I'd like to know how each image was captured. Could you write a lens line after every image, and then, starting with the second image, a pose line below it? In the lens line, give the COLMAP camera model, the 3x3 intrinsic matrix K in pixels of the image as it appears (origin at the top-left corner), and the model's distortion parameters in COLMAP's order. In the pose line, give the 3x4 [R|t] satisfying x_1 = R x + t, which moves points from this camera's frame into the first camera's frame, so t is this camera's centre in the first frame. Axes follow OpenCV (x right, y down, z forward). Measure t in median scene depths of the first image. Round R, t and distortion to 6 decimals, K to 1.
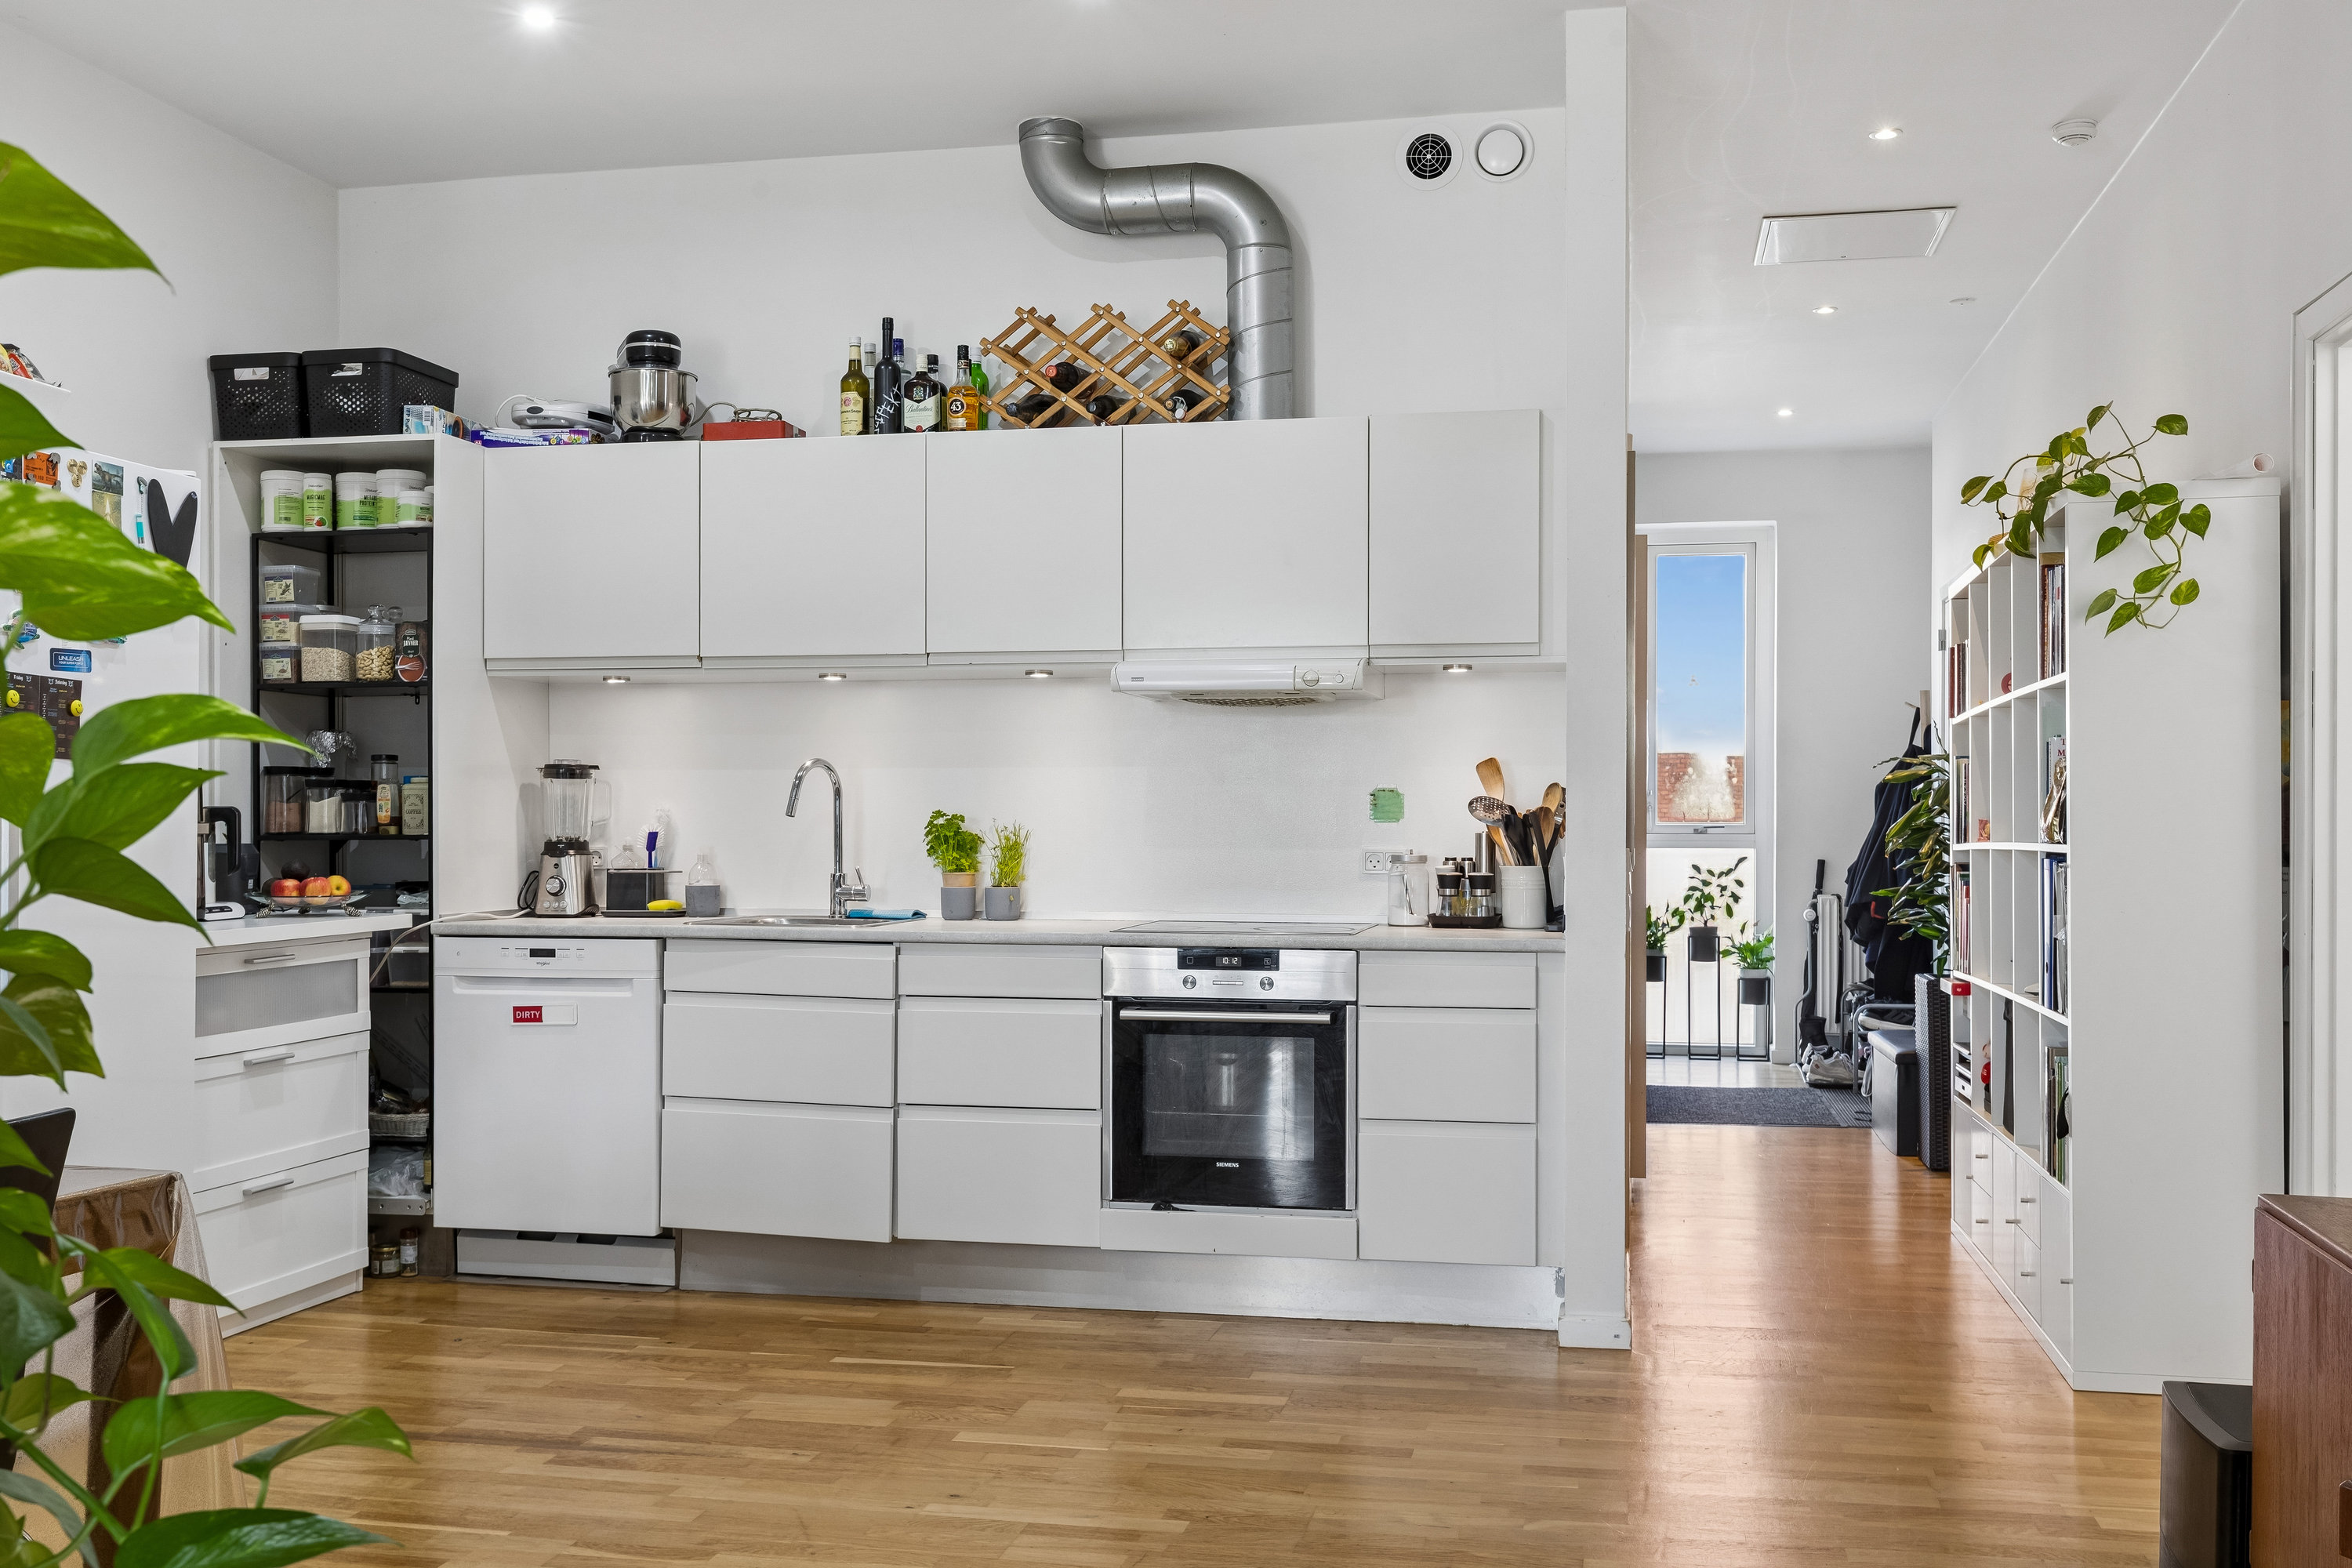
lens RADIAL K [[2191.4, 0, 1158.4], [0, 2191.4, 834.0], [0, 0, 1]] dist [0.017239, 0.000000]
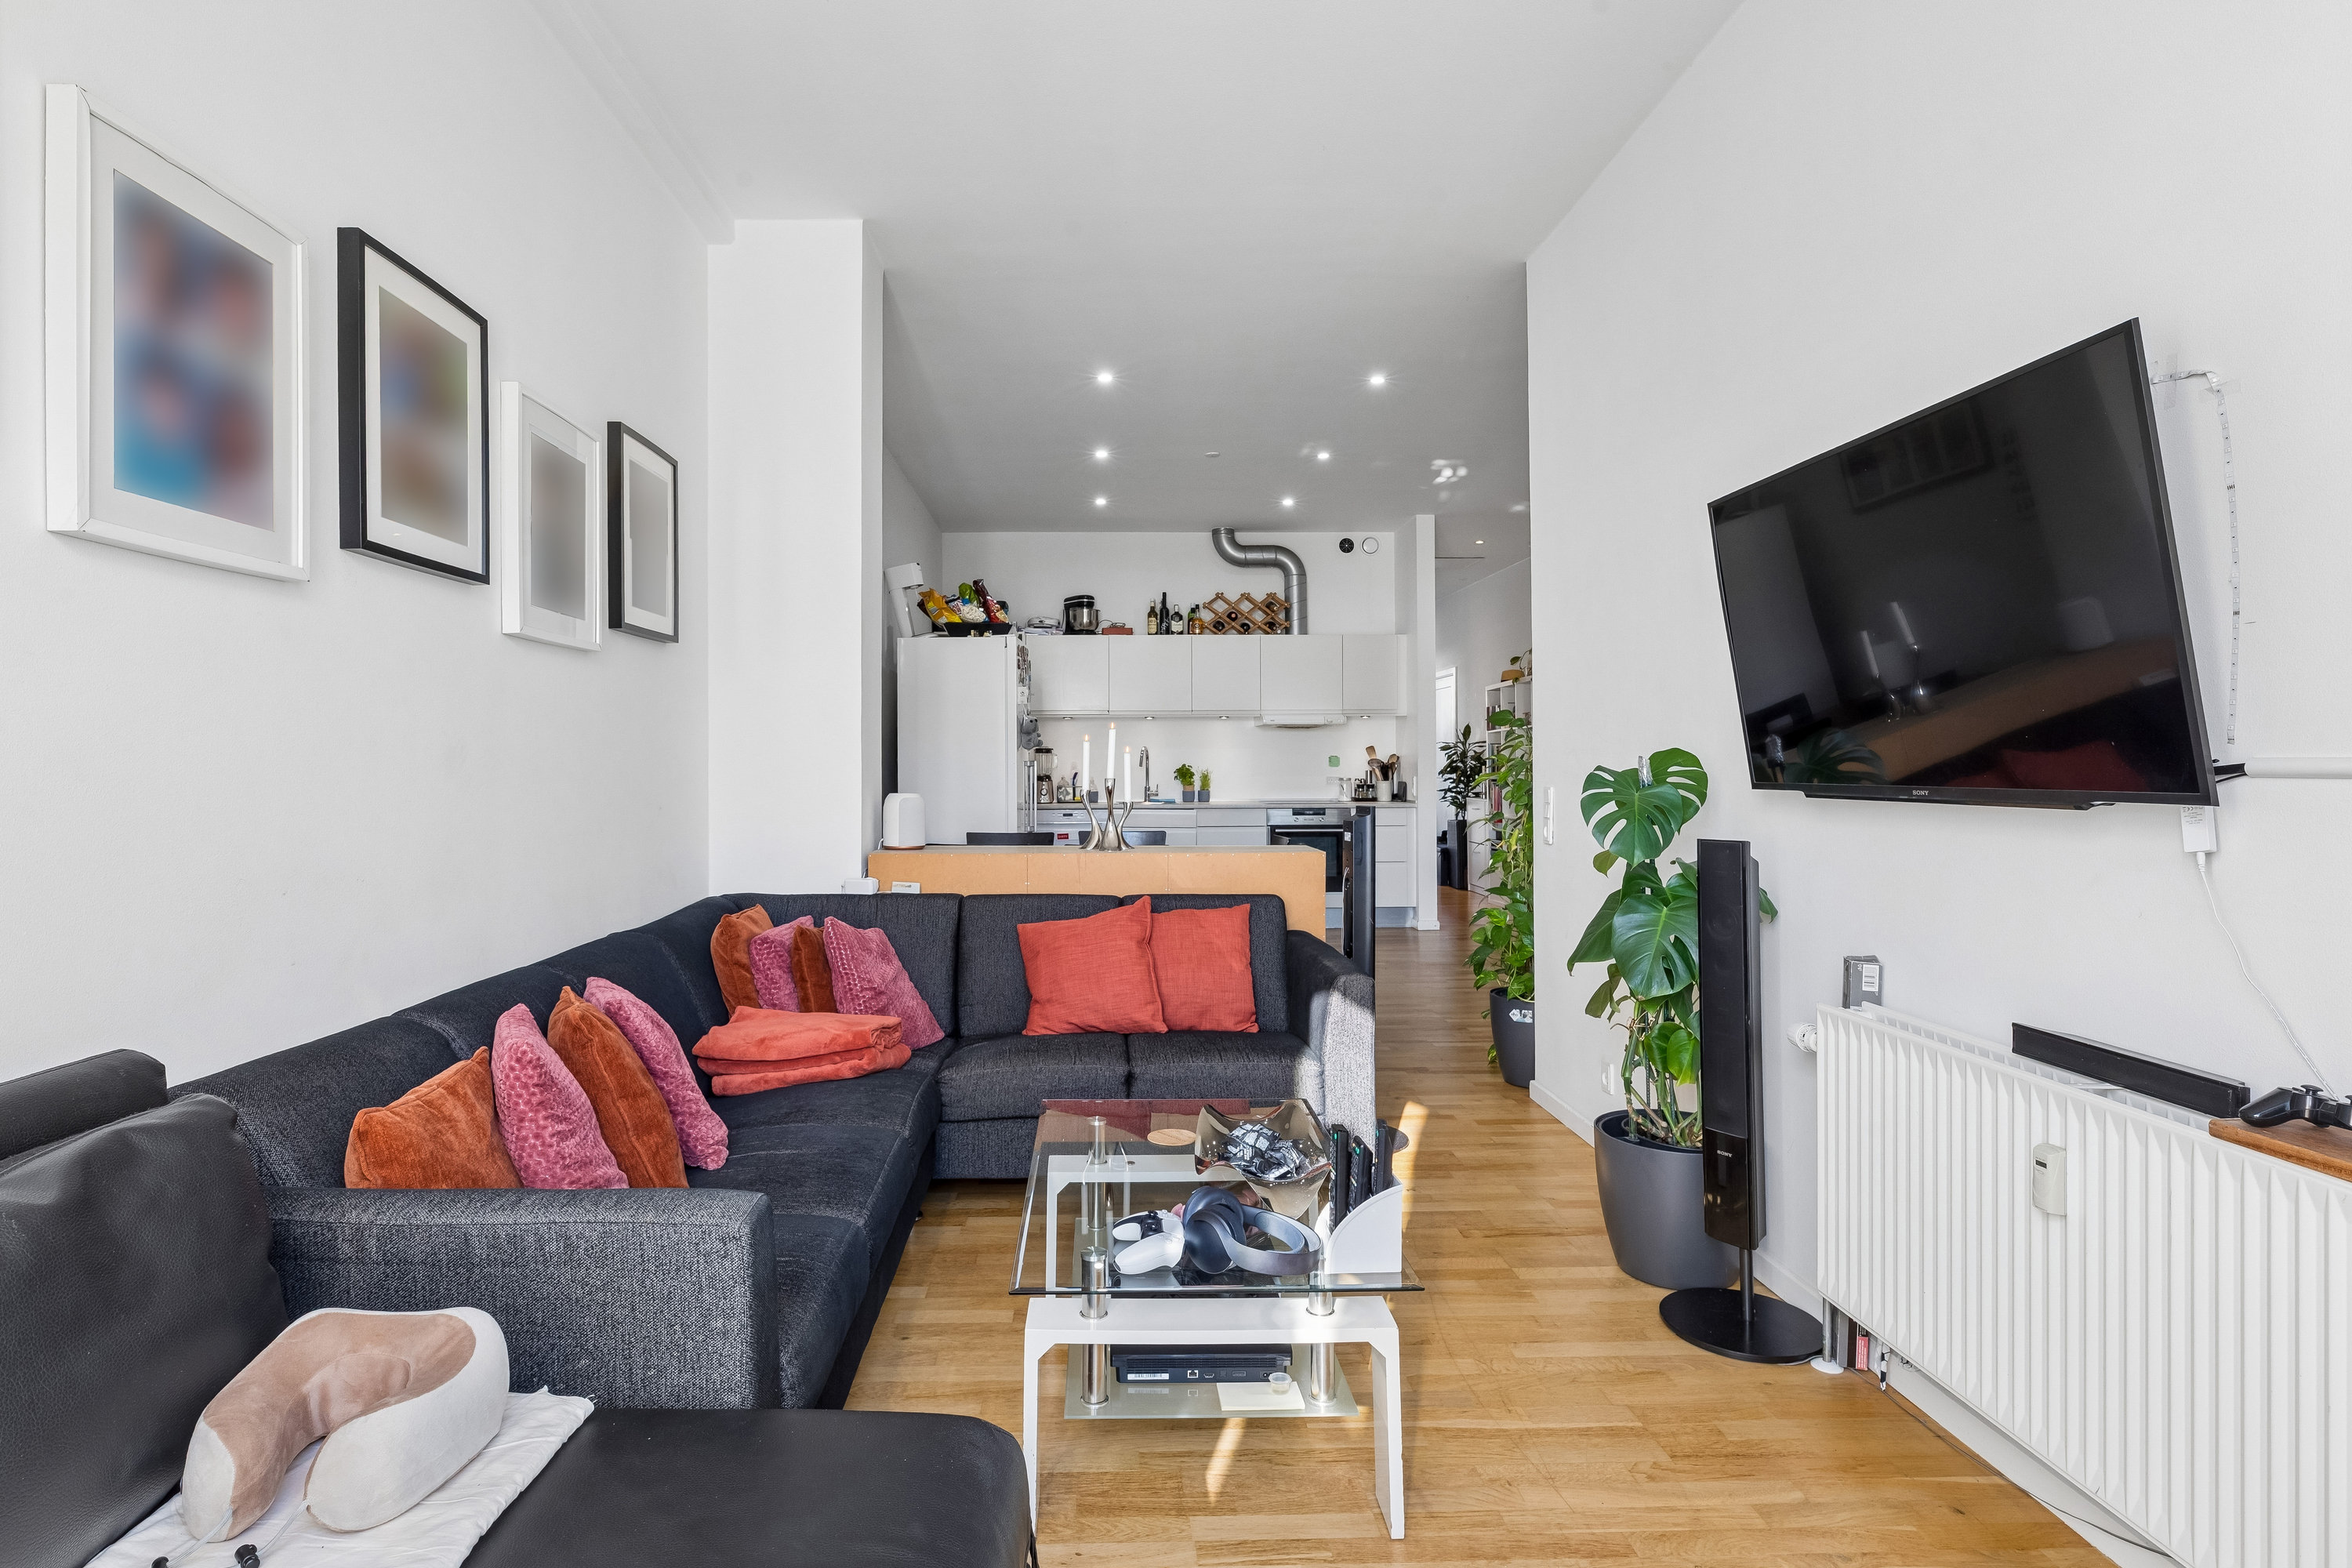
lens RADIAL K [[1288.1, 0, 1164.9], [0, 1288.1, 783.3], [0, 0, 1]] dist [0.004958, 0.000034]
pose [[0.970277, -0.011316, 0.241731, -0.545309], [0.007763, 0.999847, 0.015646, -0.012690], [-0.241871, -0.013305, 0.970217, -0.651694]]
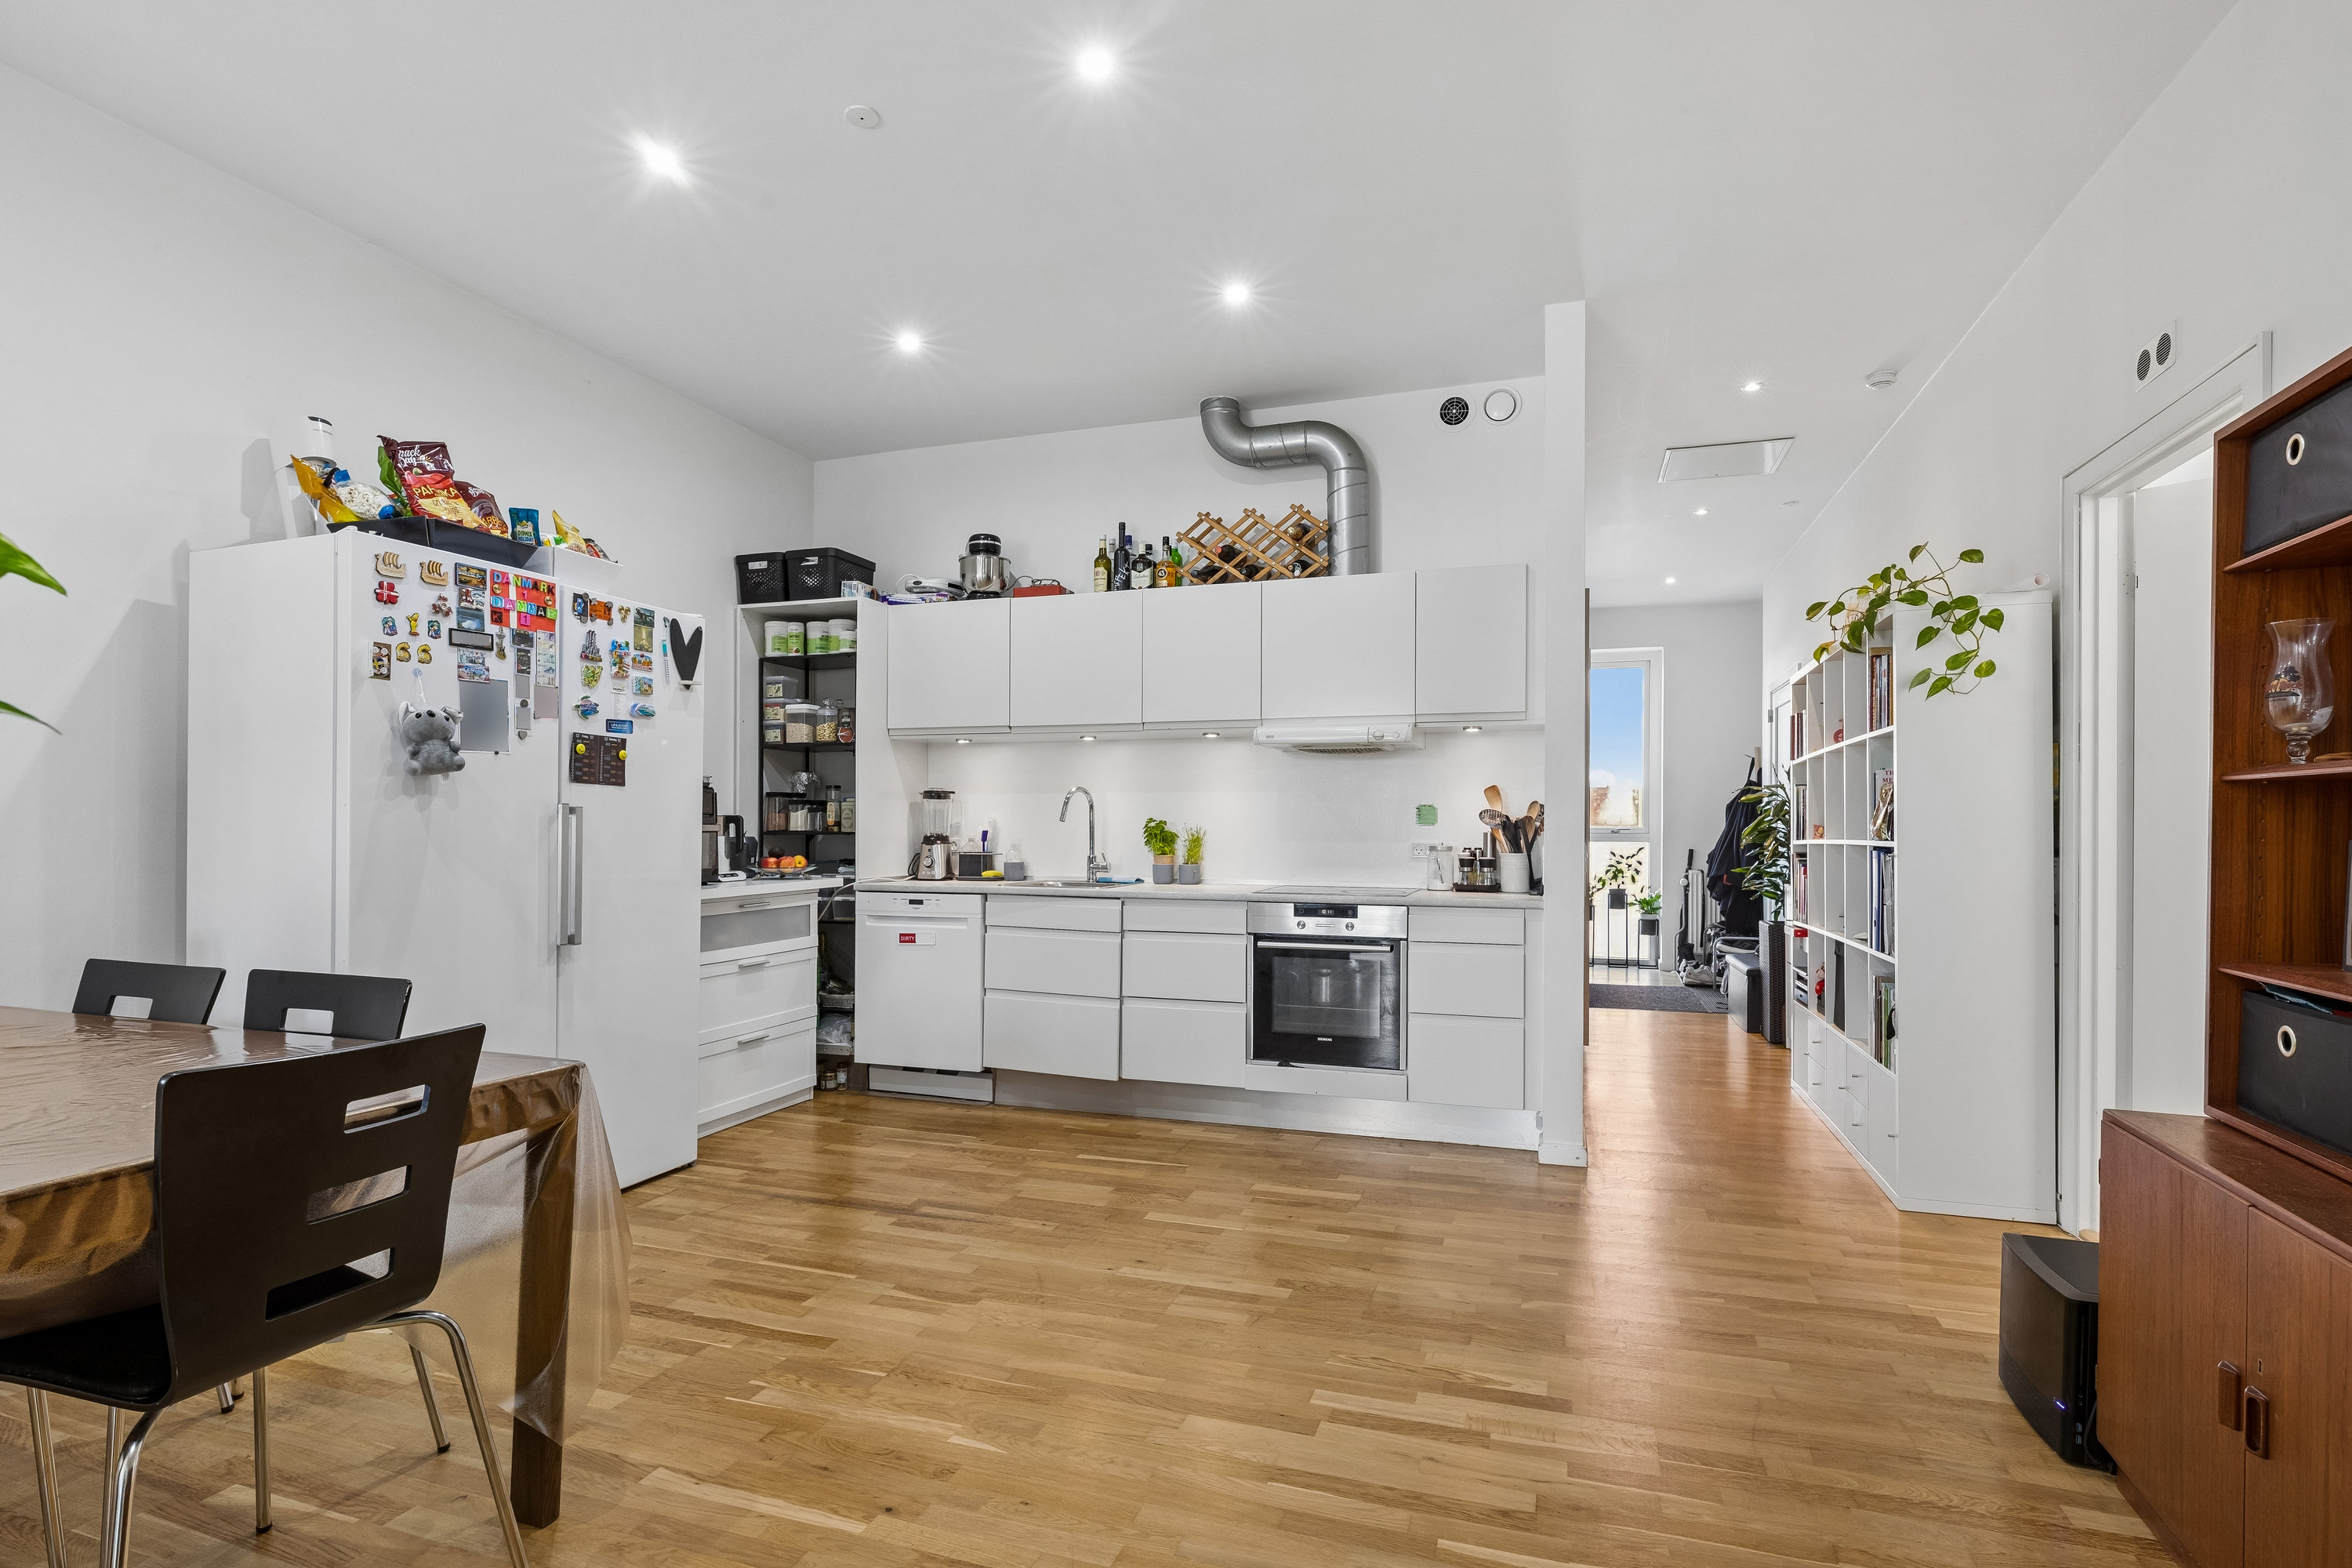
lens RADIAL K [[1168.1, 0, 1160.3], [0, 1168.1, 831.9], [0, 0, 1]] dist [-0.001343, 0.001124]
pose [[0.992890, 0.002684, -0.119001, 0.012092], [-0.002741, 0.999996, -0.000315, 0.000013], [0.119000, 0.000639, 0.992894, 0.126035]]
